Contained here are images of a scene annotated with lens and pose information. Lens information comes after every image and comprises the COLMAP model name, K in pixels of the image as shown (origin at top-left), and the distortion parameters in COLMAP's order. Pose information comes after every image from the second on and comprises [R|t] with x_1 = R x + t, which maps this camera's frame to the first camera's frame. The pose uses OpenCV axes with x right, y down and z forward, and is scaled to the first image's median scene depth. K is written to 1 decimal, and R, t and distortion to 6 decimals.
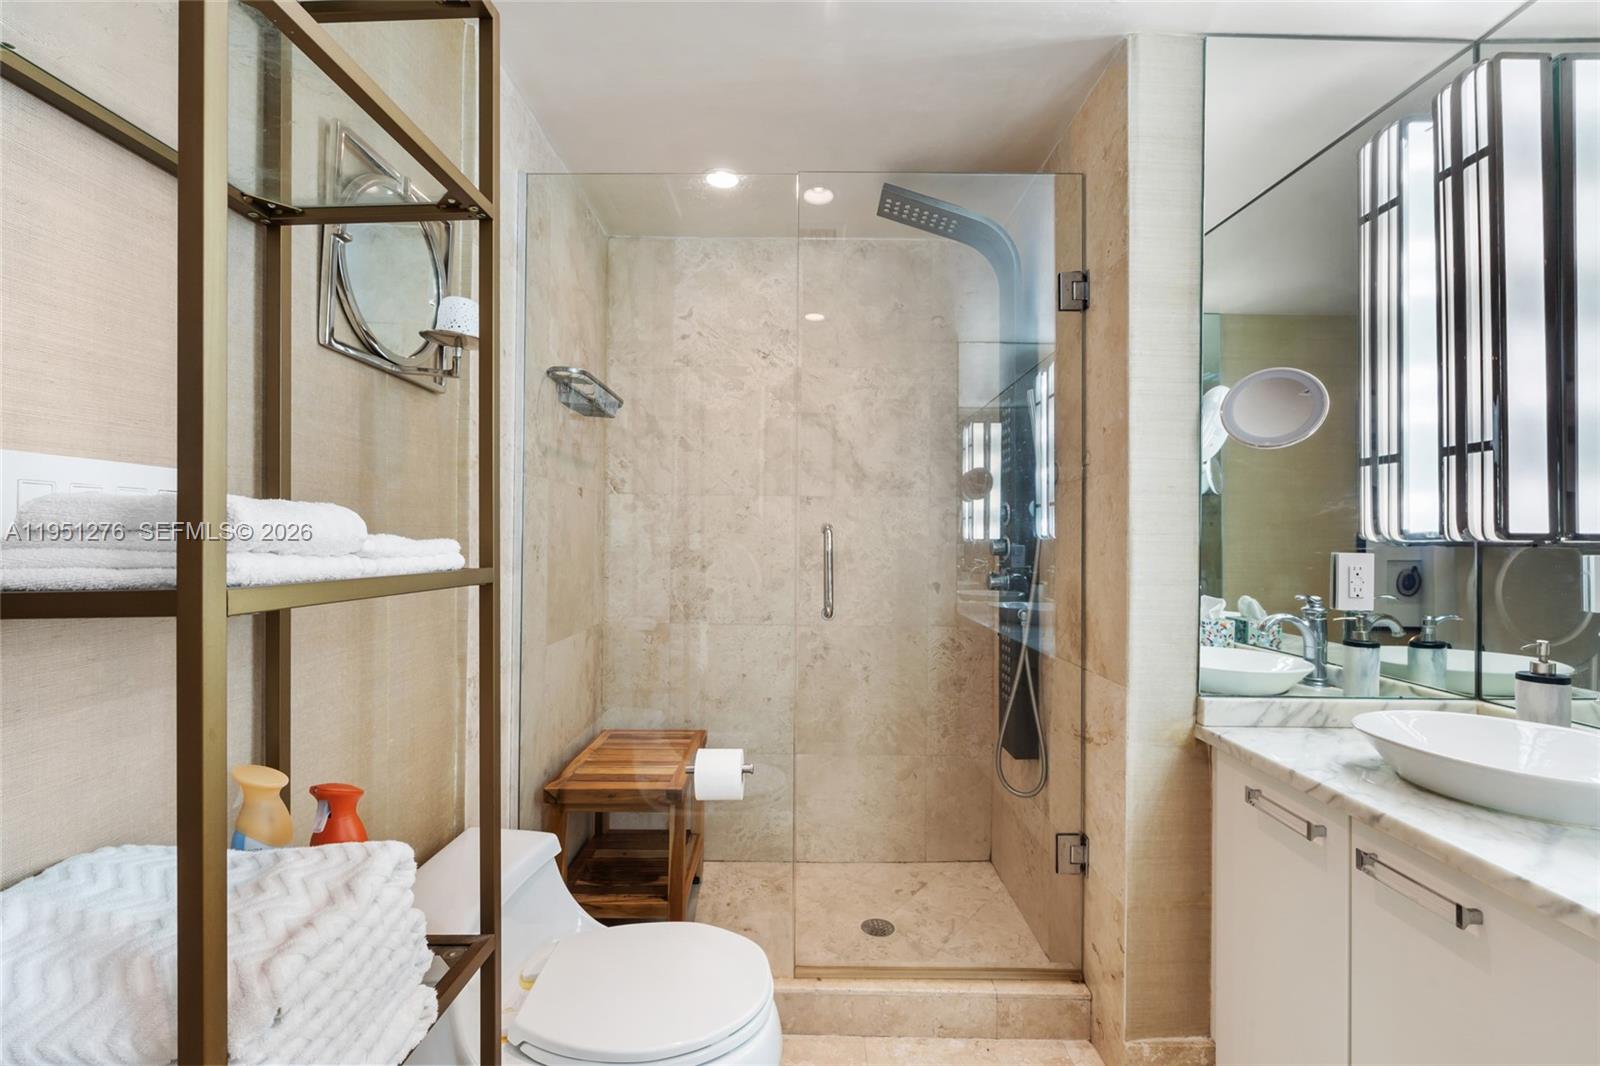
lens RADIAL K [[705.4, 0, 800.7], [0, 705.4, 533.2], [0, 0, 1]] dist [-0.000985, 0.000142]
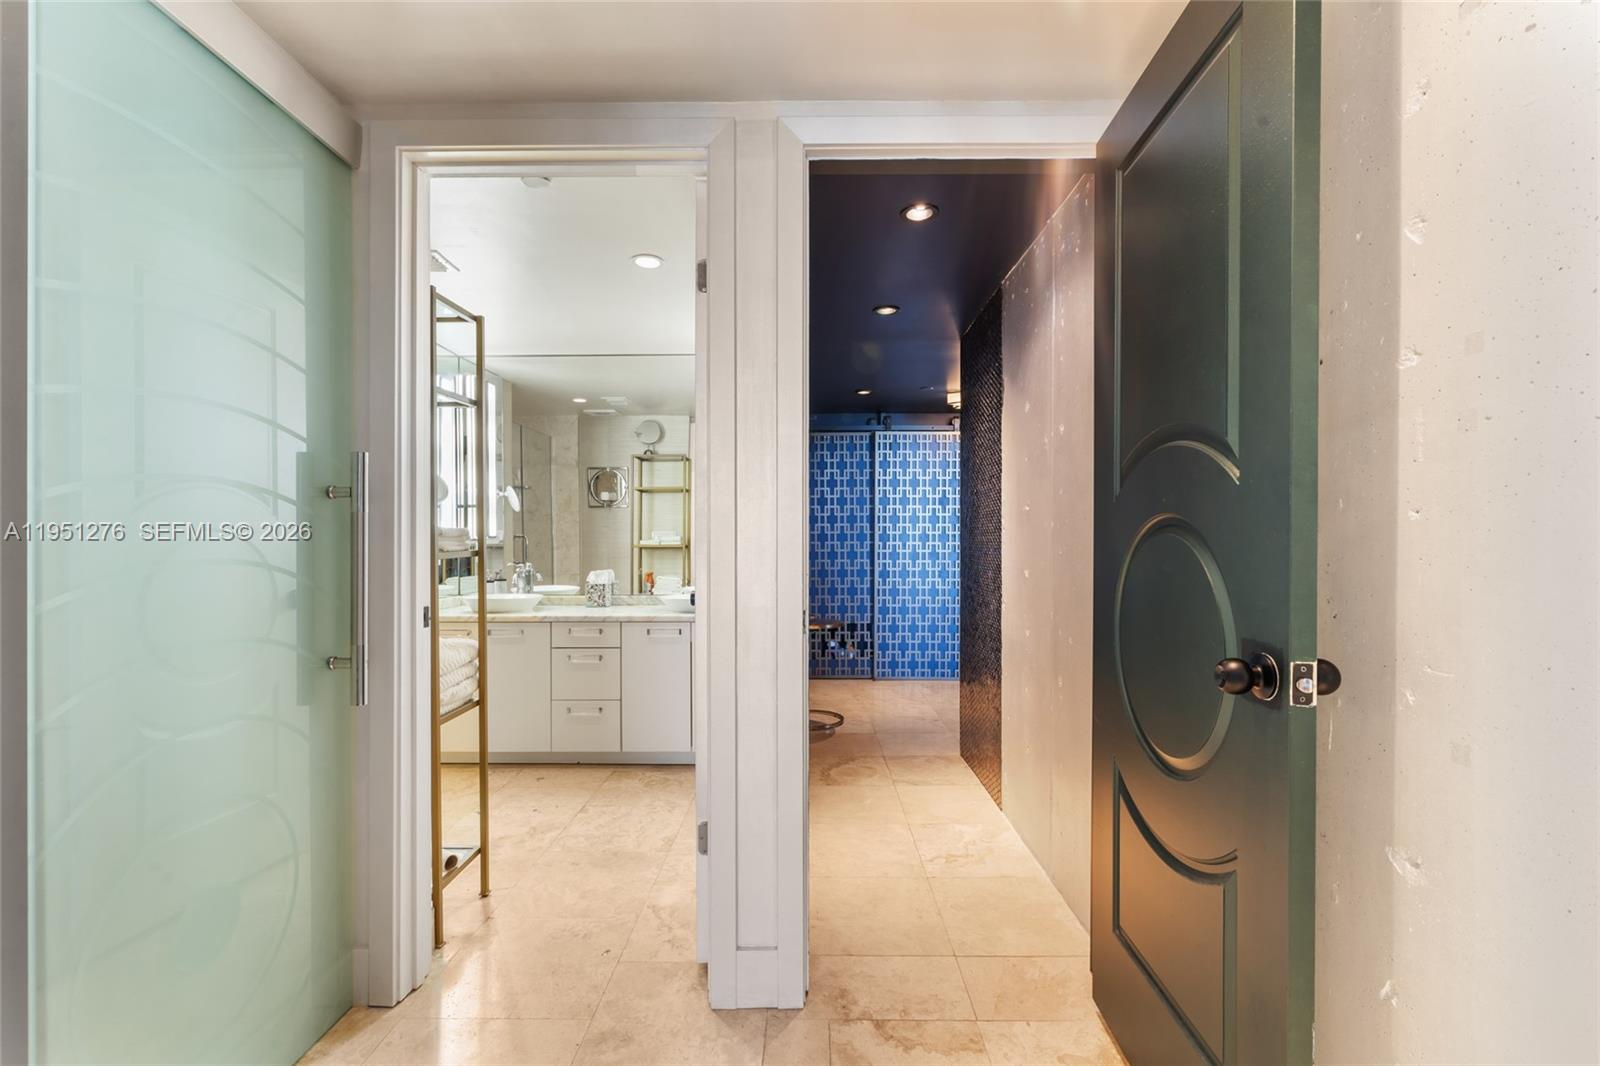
lens RADIAL K [[705.4, 0, 800.7], [0, 705.4, 533.2], [0, 0, 1]] dist [-0.000985, 0.000142]
pose [[0.008674, 0.001612, 0.999961, -1.632565], [-0.005156, 0.999985, -0.001568, -0.010065], [-0.999949, -0.005142, 0.008682, -0.330181]]
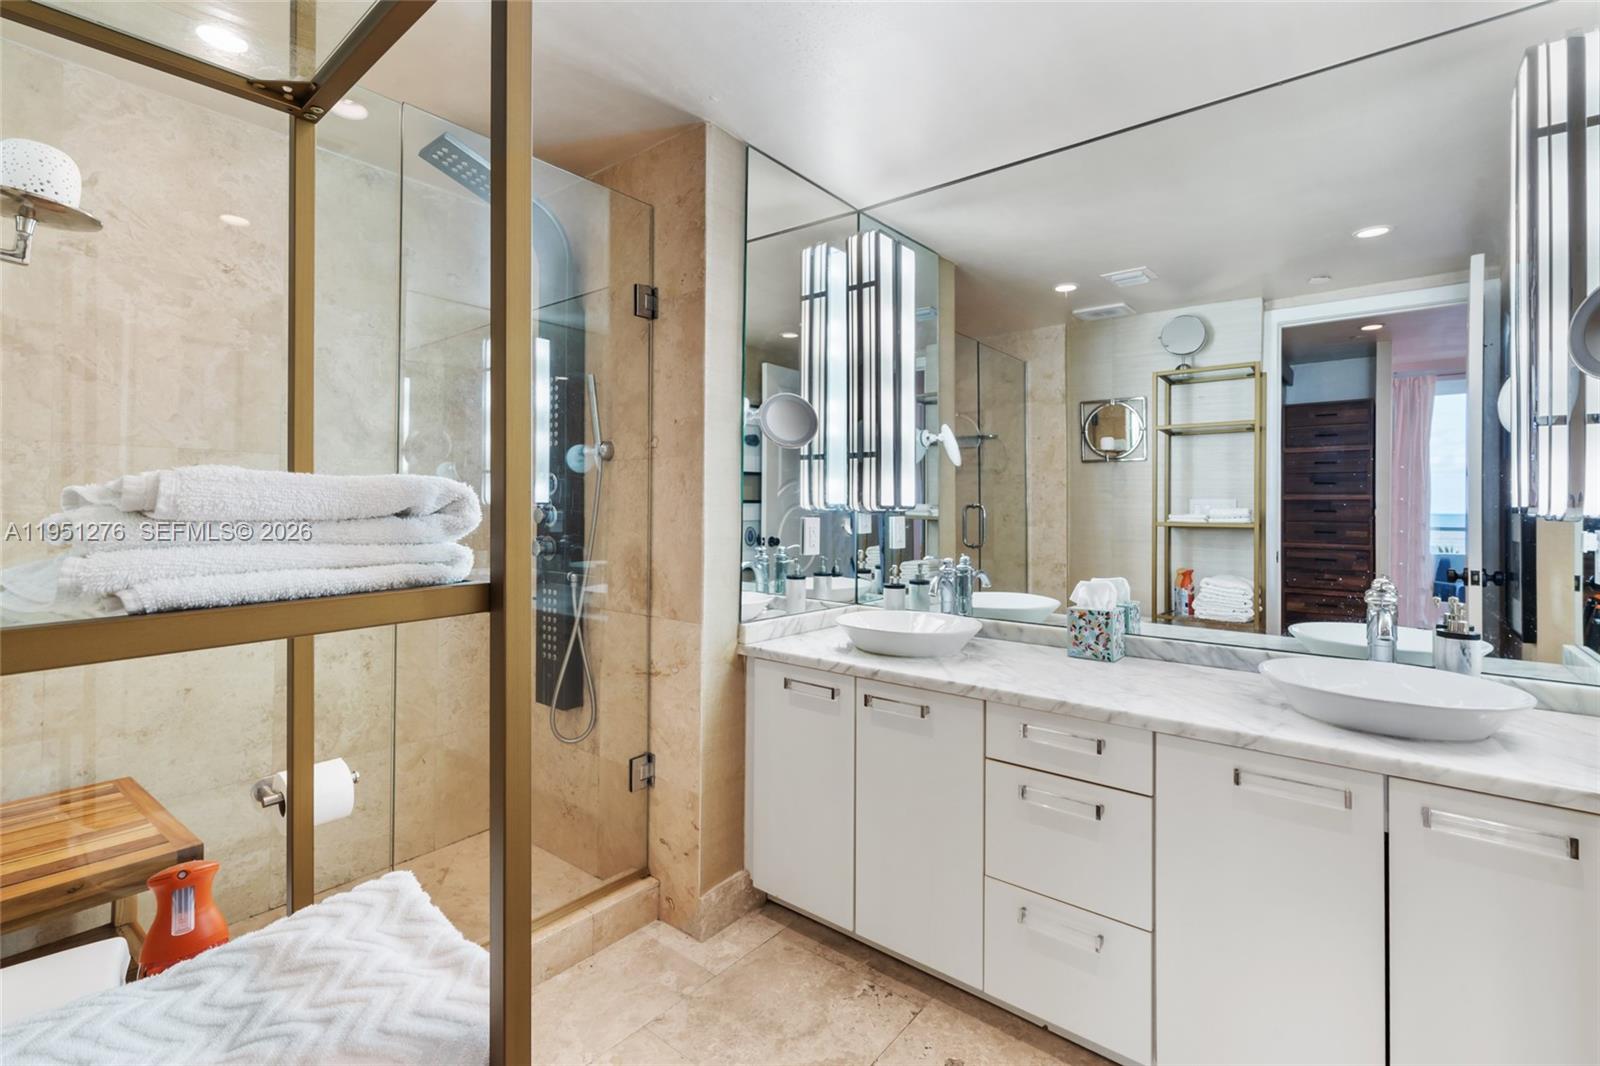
lens RADIAL K [[724.5, 0, 799.1], [0, 724.5, 494.9], [0, 0, 1]] dist [0.001008, 0.000368]
pose [[0.627592, 0.010388, 0.778473, -0.425227], [-0.010057, 0.999936, -0.005235, -0.011892], [-0.778478, -0.004543, 0.627656, 0.024578]]
